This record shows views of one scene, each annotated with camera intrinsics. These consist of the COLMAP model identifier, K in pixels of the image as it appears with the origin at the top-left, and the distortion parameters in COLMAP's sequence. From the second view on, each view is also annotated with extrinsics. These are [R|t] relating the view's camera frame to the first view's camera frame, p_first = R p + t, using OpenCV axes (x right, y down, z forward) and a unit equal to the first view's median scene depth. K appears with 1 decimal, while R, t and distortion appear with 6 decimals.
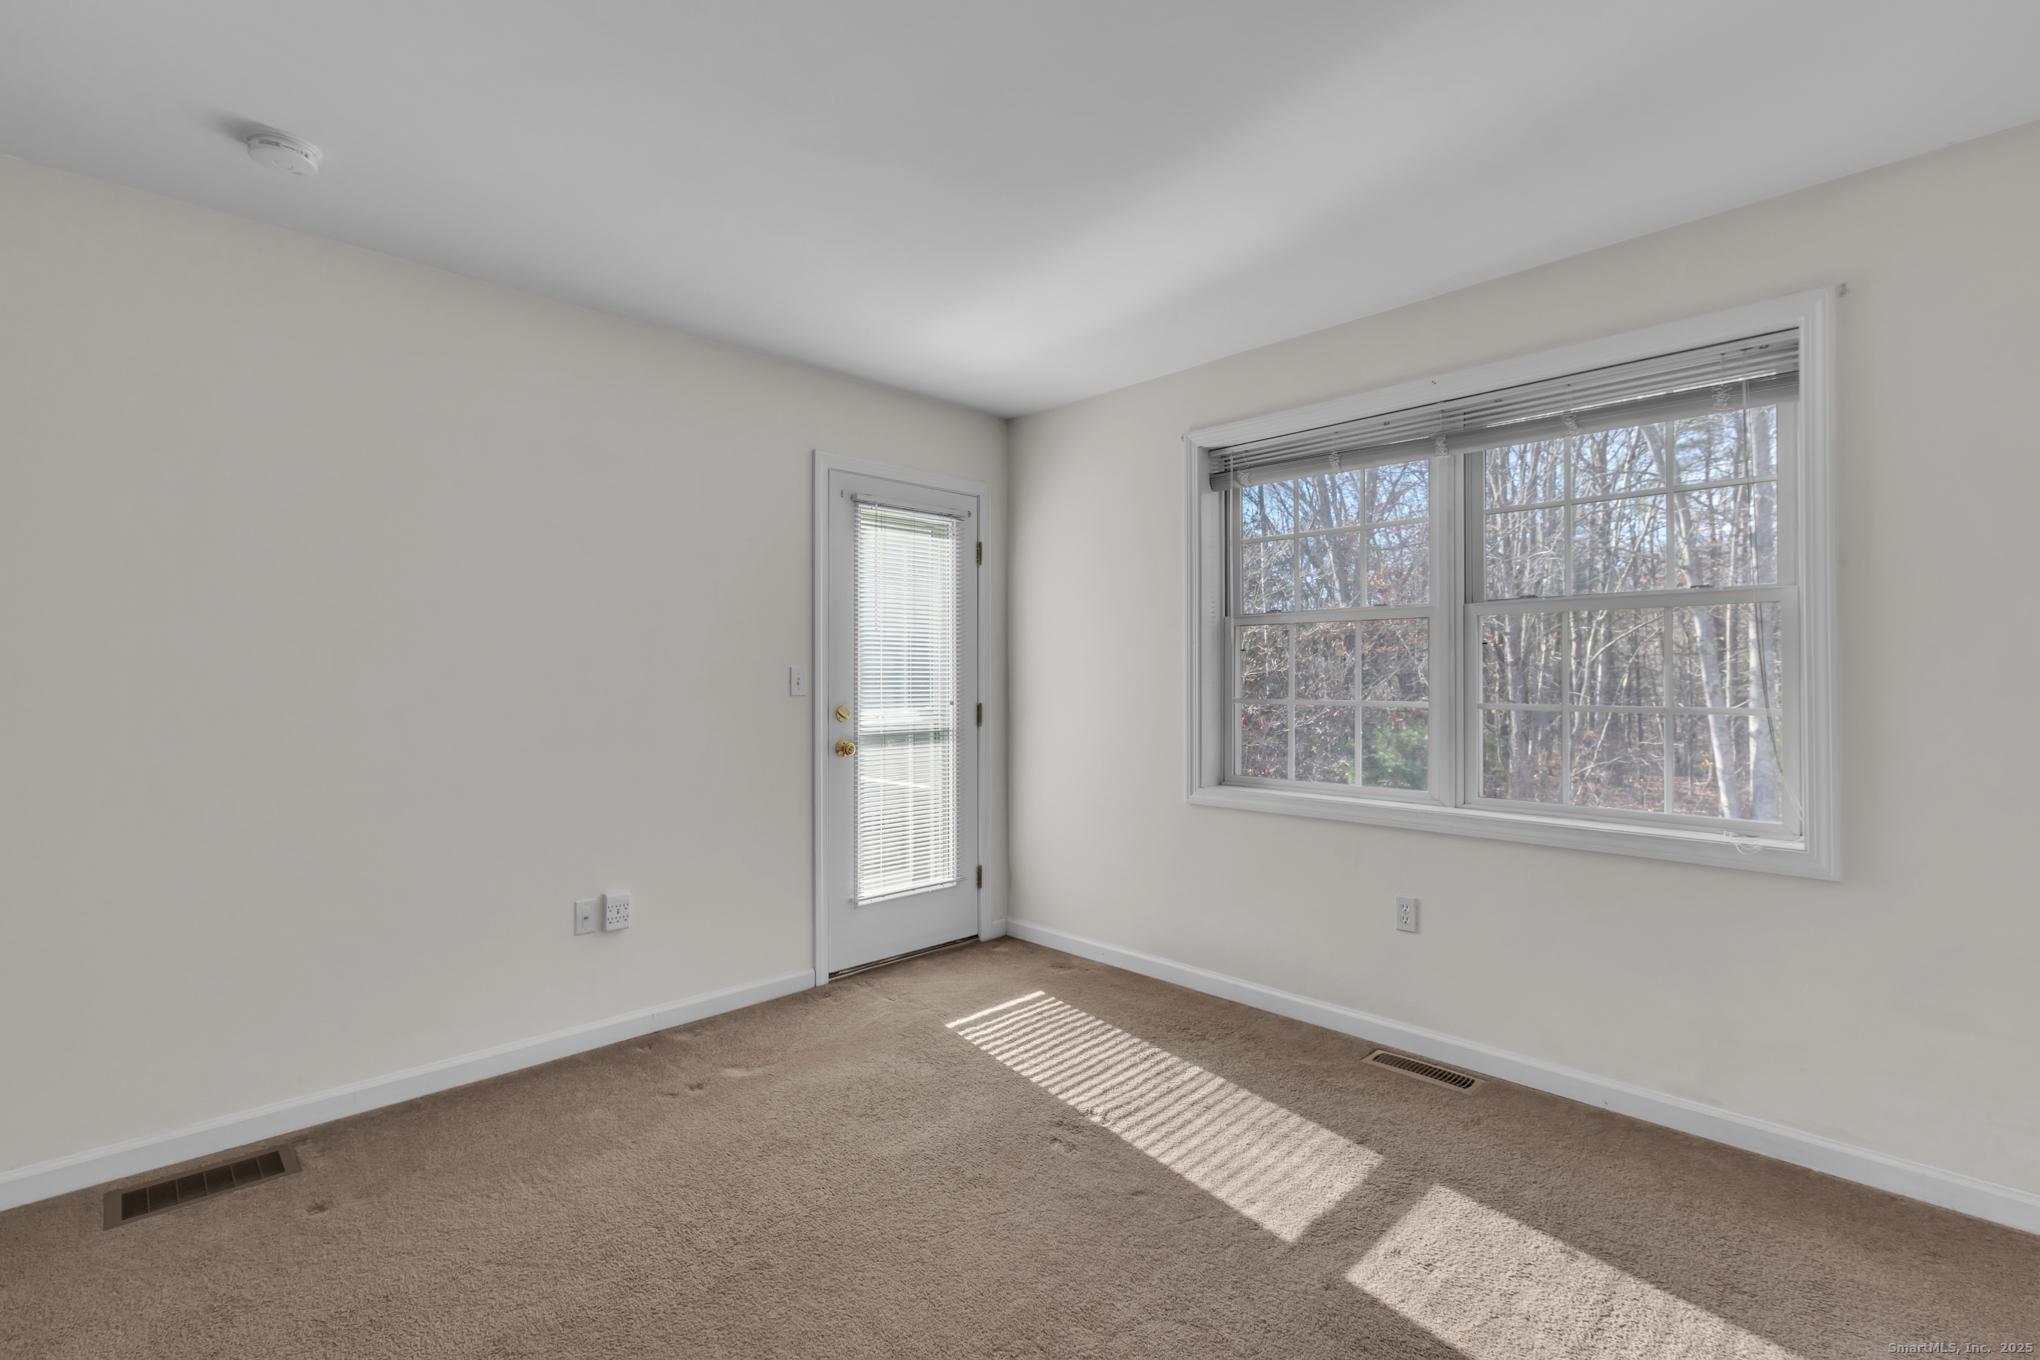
lens RADIAL K [[953.1, 0, 1043.7], [0, 953.1, 667.6], [0, 0, 1]] dist [-0.004468, -0.000595]
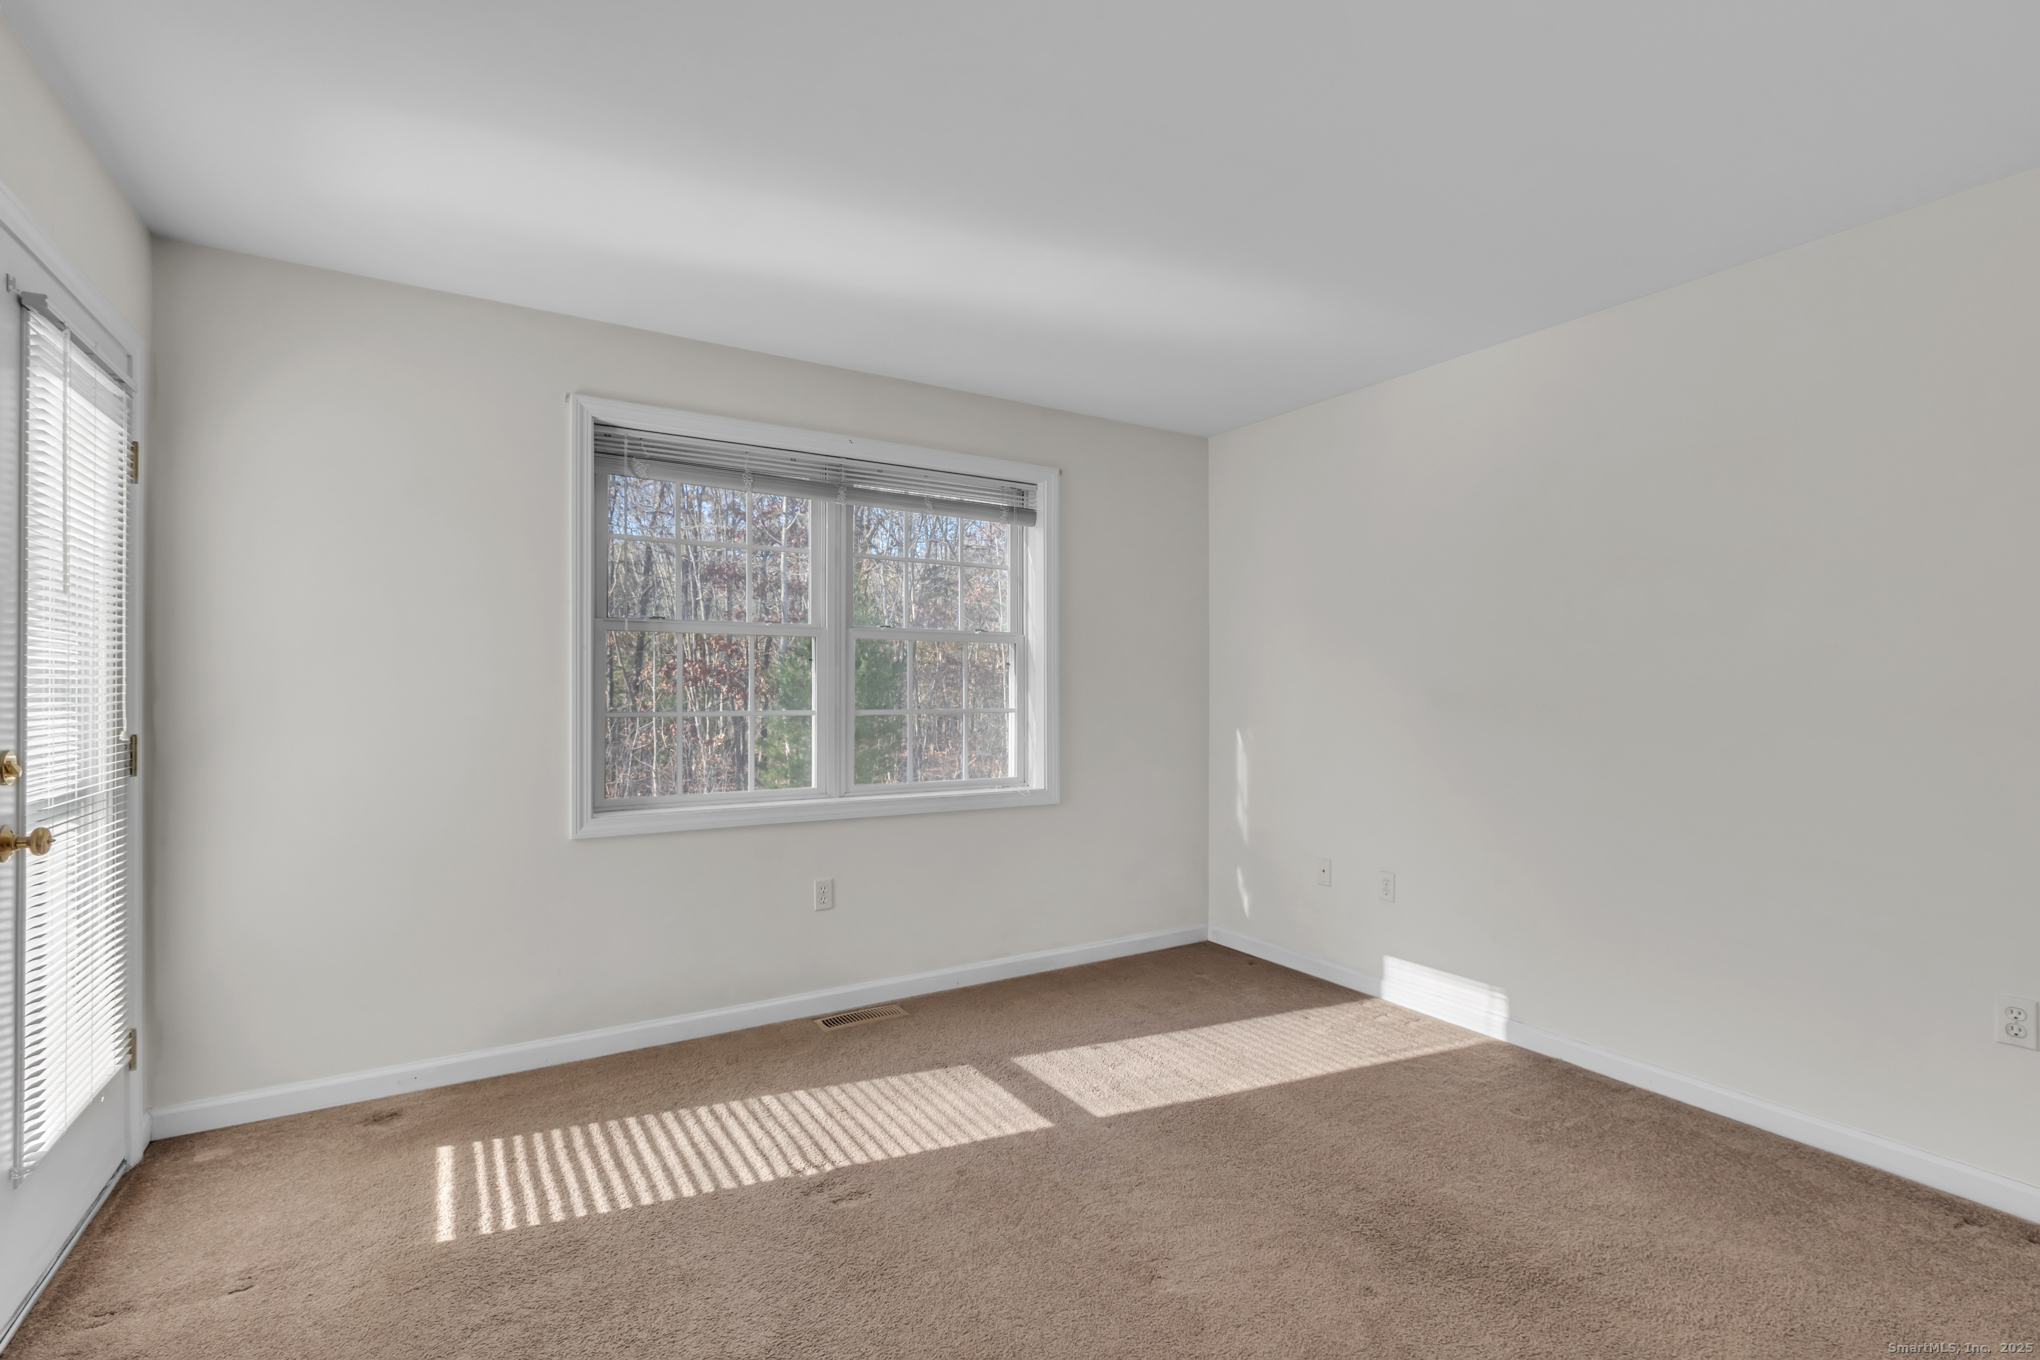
lens RADIAL K [[918.3, 0, 1057.6], [0, 918.3, 681.2], [0, 0, 1]] dist [0.000276, -0.000591]
pose [[0.194875, 0.007012, 0.980803, -0.647058], [-0.012176, 0.999915, -0.004729, 0.002788], [-0.980752, -0.011021, 0.194944, 0.504252]]
